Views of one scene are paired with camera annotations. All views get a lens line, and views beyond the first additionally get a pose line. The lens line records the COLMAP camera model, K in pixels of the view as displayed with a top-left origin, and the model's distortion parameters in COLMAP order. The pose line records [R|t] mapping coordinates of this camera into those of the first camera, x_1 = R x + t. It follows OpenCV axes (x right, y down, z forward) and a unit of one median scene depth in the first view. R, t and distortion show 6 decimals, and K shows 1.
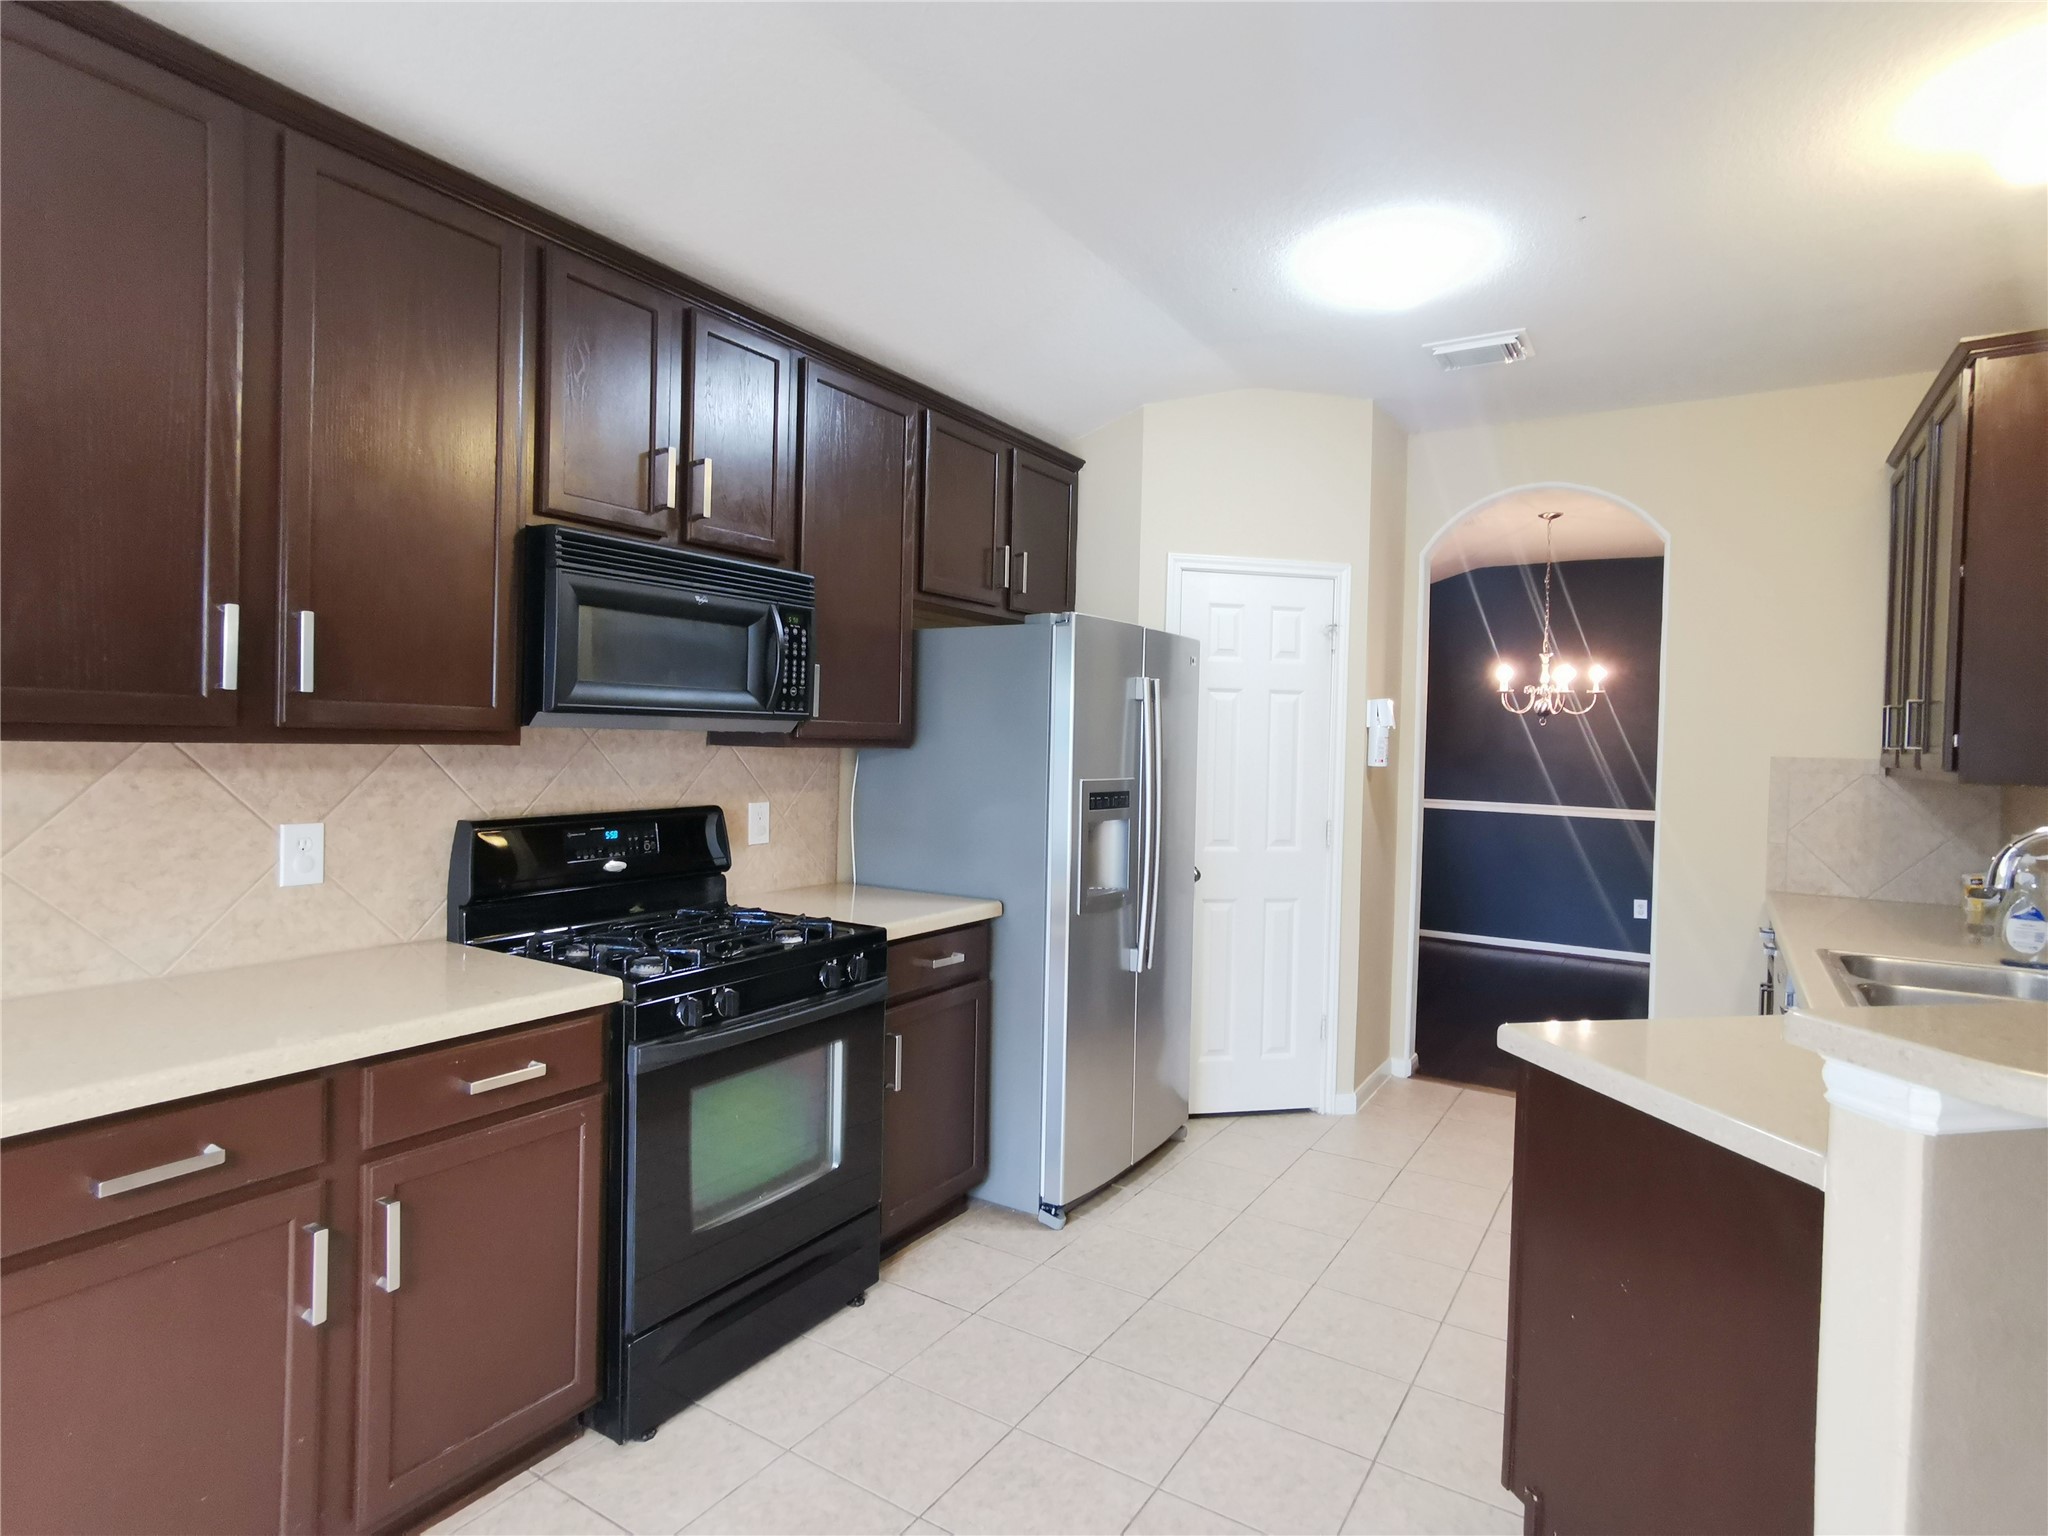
lens RADIAL K [[1120.7, 0, 1024.0], [0, 1120.7, 768.0], [0, 0, 1]] dist [-0.003268, -0.002181]
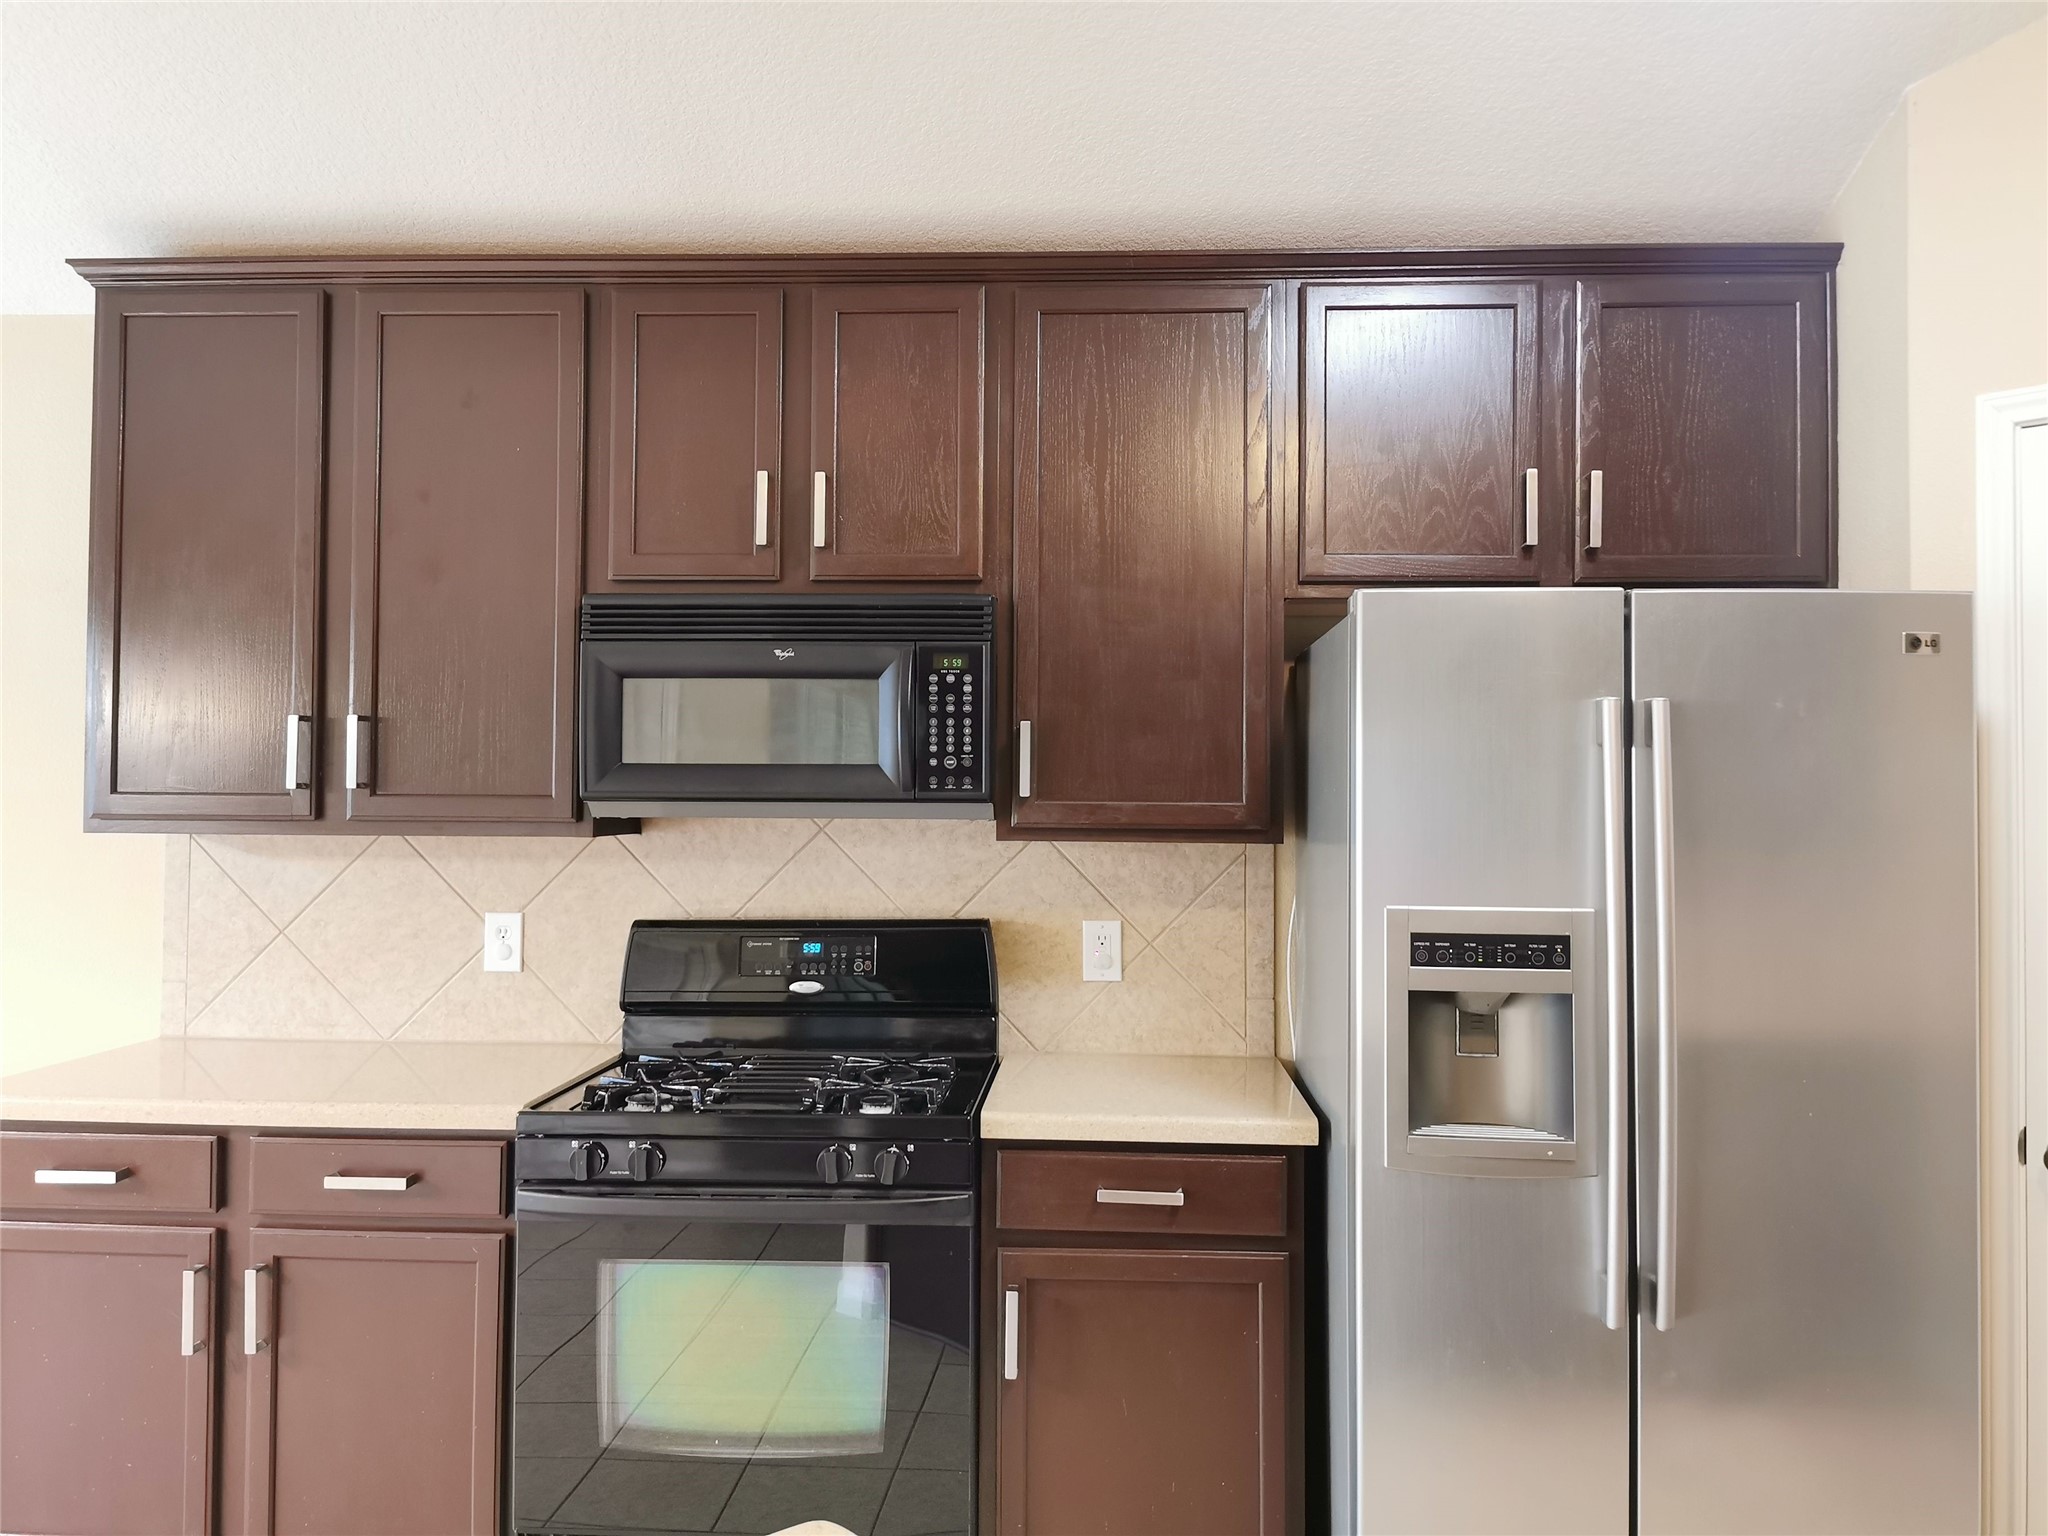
lens RADIAL K [[1594.3, 0, 1022.2], [0, 1594.3, 762.6], [0, 0, 1]] dist [0.041329, -0.078185]
pose [[0.482553, -0.038299, -0.875029, 0.730194], [-0.019643, 0.998319, -0.054528, -0.014467], [0.875647, 0.043501, 0.480989, 0.574341]]
